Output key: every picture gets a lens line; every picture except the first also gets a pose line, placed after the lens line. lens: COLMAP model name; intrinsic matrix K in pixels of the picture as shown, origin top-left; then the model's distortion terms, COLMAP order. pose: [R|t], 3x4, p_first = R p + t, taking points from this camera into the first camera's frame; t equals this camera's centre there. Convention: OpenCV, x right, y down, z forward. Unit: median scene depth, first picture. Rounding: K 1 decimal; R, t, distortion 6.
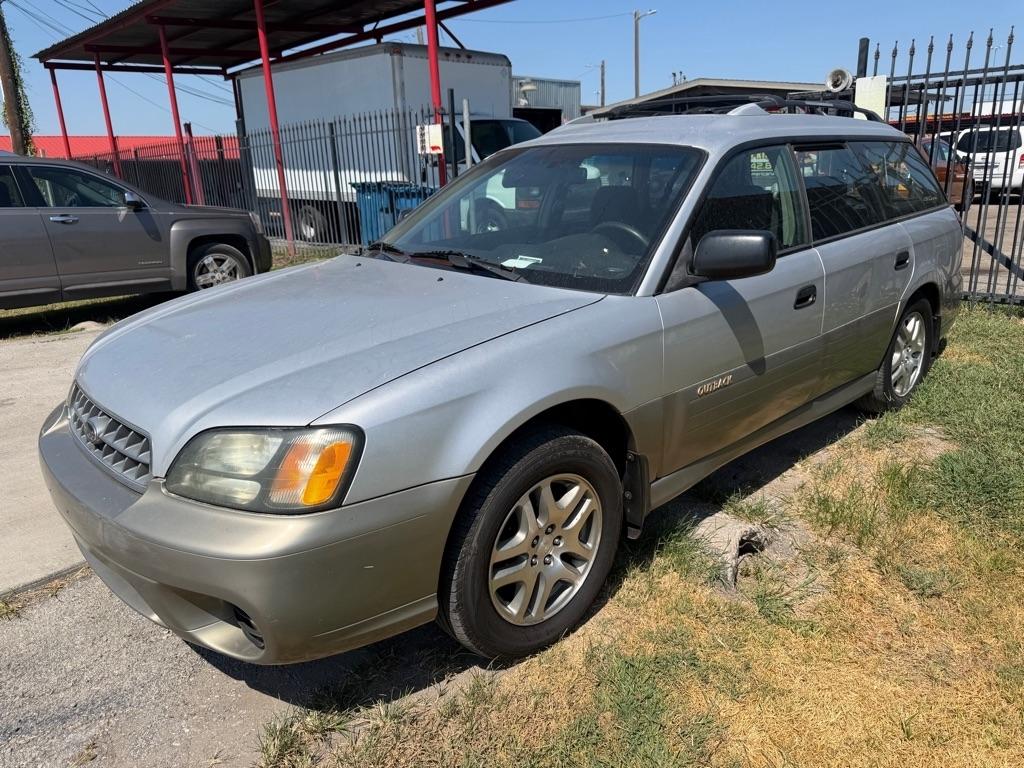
lens RADIAL K [[736.1, 0, 513.7], [0, 736.1, 373.6], [0, 0, 1]] dist [0.004884, -0.009244]
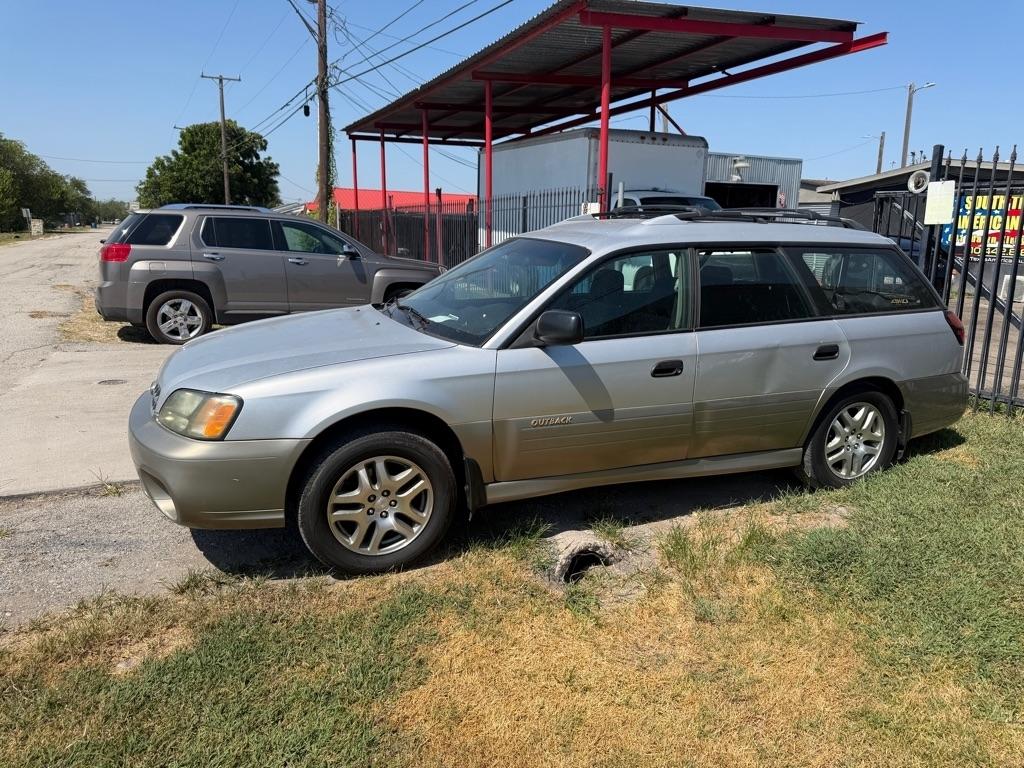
lens RADIAL K [[728.3, 0, 511.1], [0, 728.3, 370.0], [0, 0, 1]] dist [0.048354, -0.075069]
pose [[0.933973, 0.118518, -0.337116, 0.465589], [-0.145439, 0.987800, -0.055661, 0.004942], [0.326406, 0.101016, 0.939816, -0.211035]]
